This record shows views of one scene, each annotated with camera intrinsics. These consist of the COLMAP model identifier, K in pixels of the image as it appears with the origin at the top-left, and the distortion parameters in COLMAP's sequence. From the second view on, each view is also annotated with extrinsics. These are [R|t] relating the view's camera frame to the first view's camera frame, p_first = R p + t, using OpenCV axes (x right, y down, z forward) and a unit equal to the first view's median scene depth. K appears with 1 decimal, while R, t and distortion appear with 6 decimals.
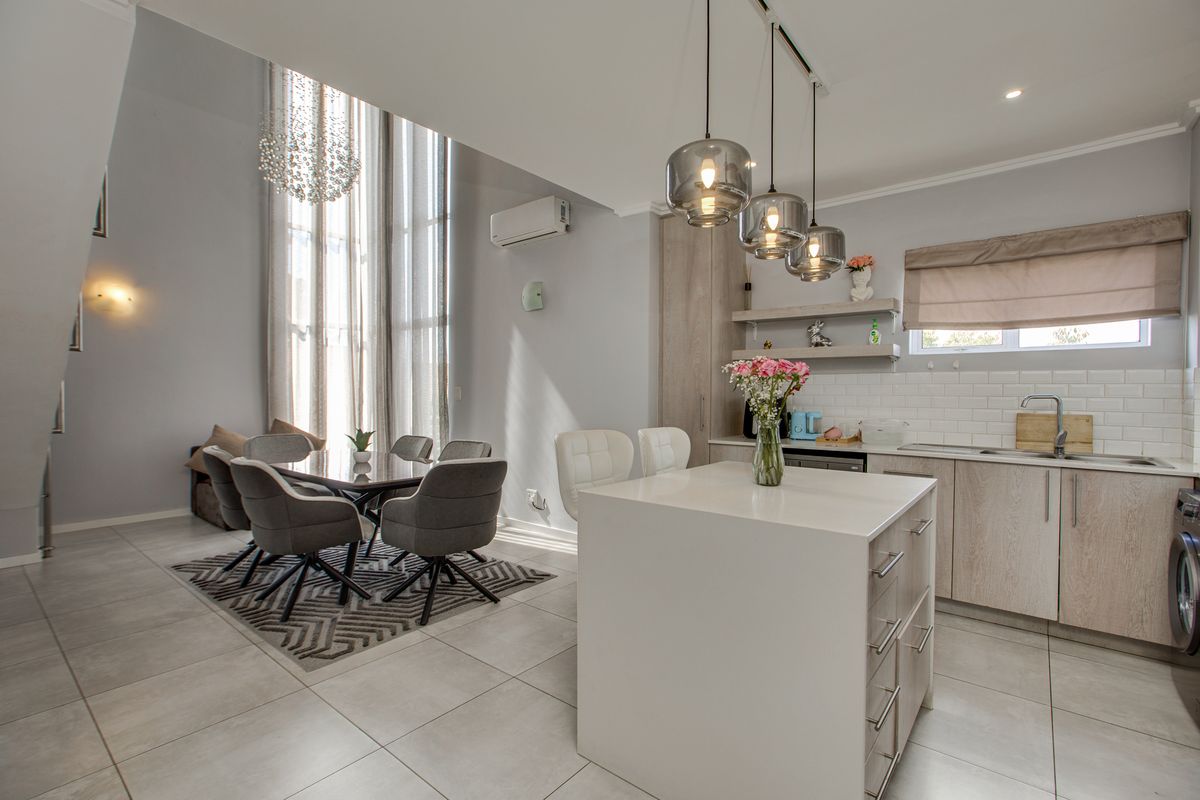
lens RADIAL K [[561.2, 0, 612.4], [0, 561.2, 393.8], [0, 0, 1]] dist [-0.017058, 0.018277]
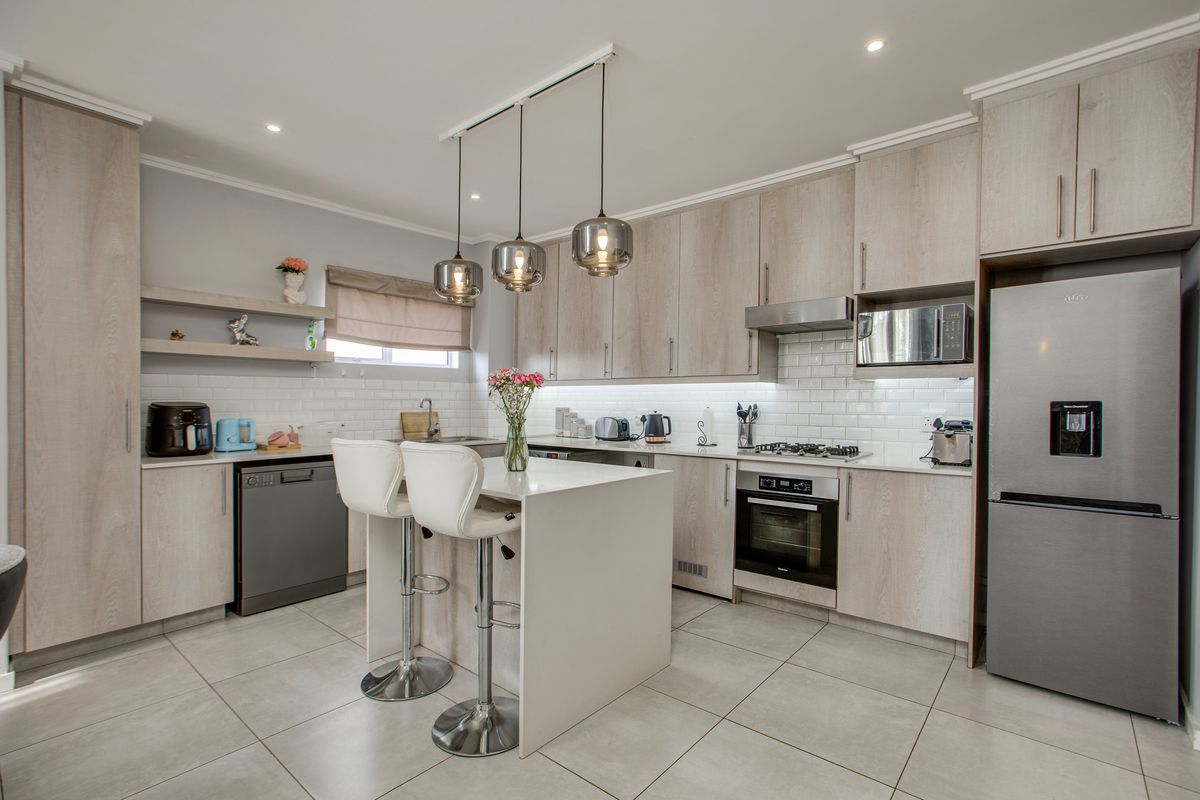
lens RADIAL K [[569.4, 0, 605.9], [0, 569.4, 412.5], [0, 0, 1]] dist [-0.001466, 0.000048]
pose [[0.008565, -0.029307, 0.999534, -0.581716], [0.001089, 0.999570, 0.029299, -0.003129], [-0.999963, 0.000838, 0.008593, 0.459630]]
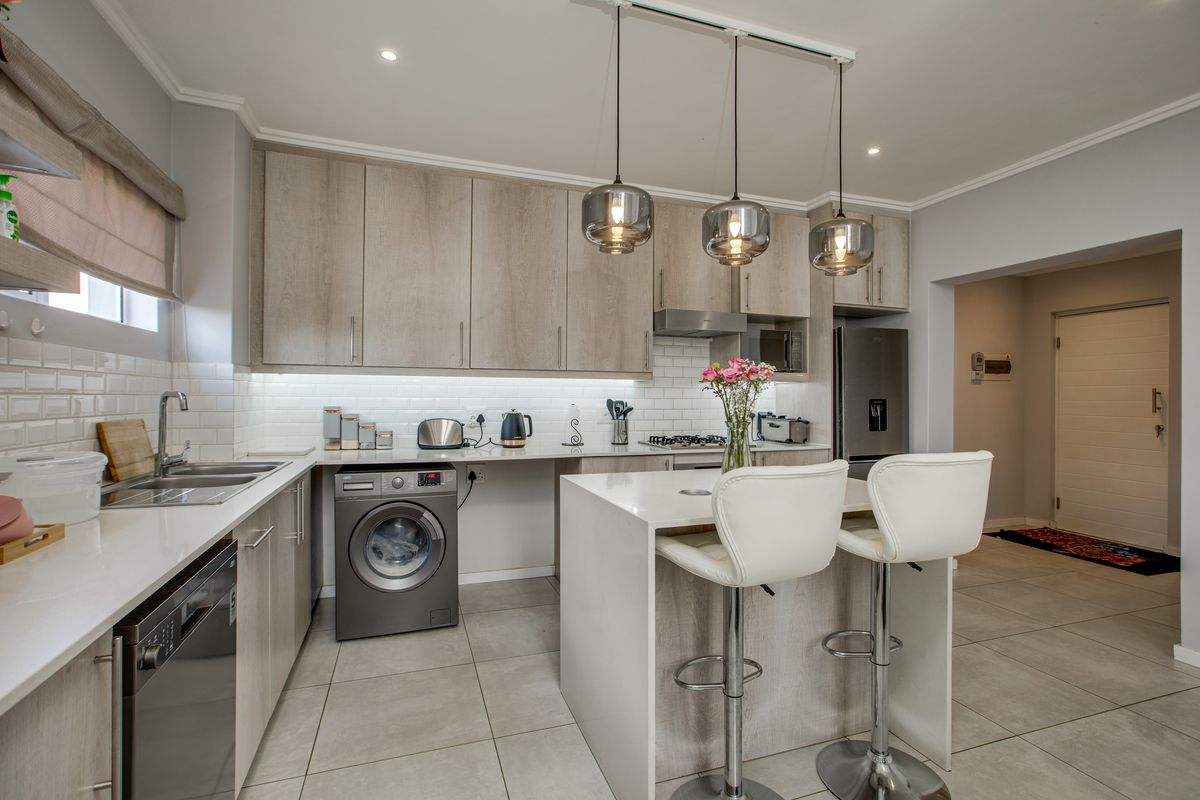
lens RADIAL K [[561.2, 0, 612.4], [0, 561.2, 393.8], [0, 0, 1]] dist [-0.017058, 0.018277]
pose [[-0.862444, -0.011007, 0.506032, -0.047847], [-0.012473, 0.999922, 0.000491, -0.000681], [-0.505998, -0.005888, -0.862515, 1.120246]]
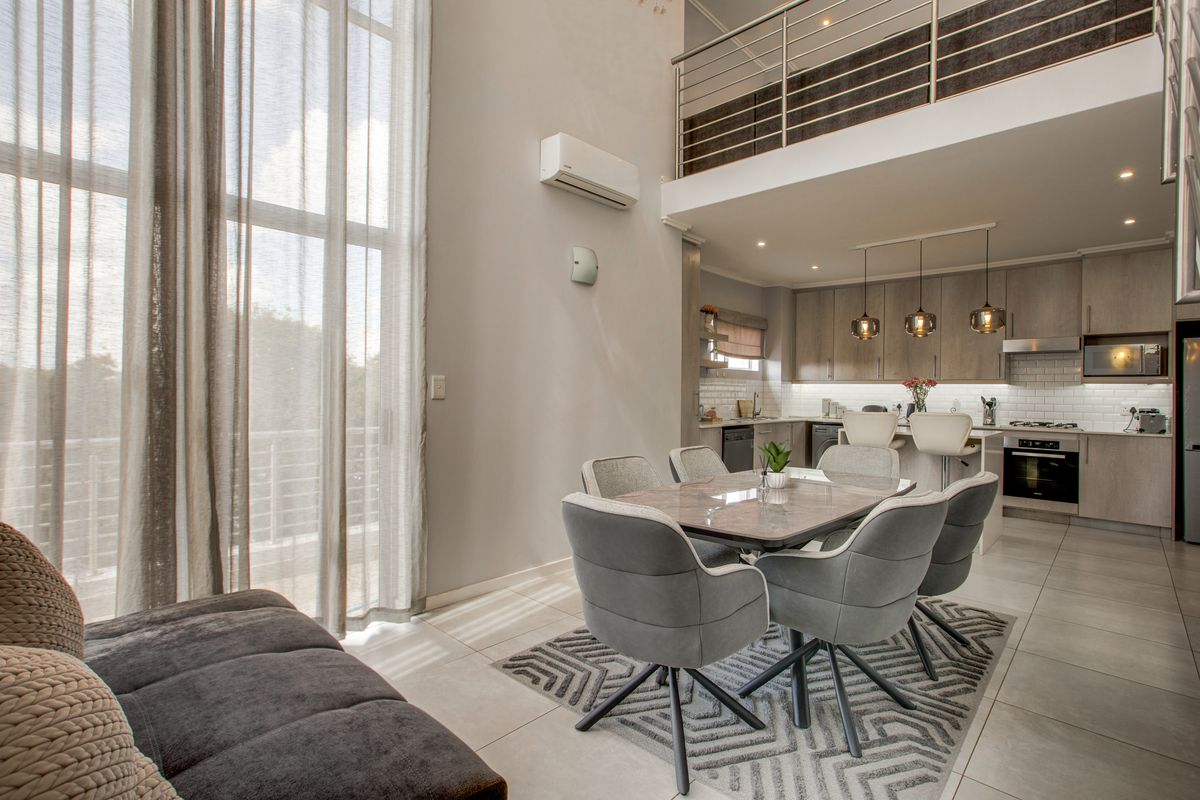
lens RADIAL K [[561.2, 0, 612.4], [0, 561.2, 393.8], [0, 0, 1]] dist [-0.017058, 0.018277]
pose [[0.046485, -0.009979, 0.998869, -1.230115], [-0.010829, 0.999886, 0.010493, -0.003557], [-0.998860, -0.011304, 0.046372, 1.243339]]
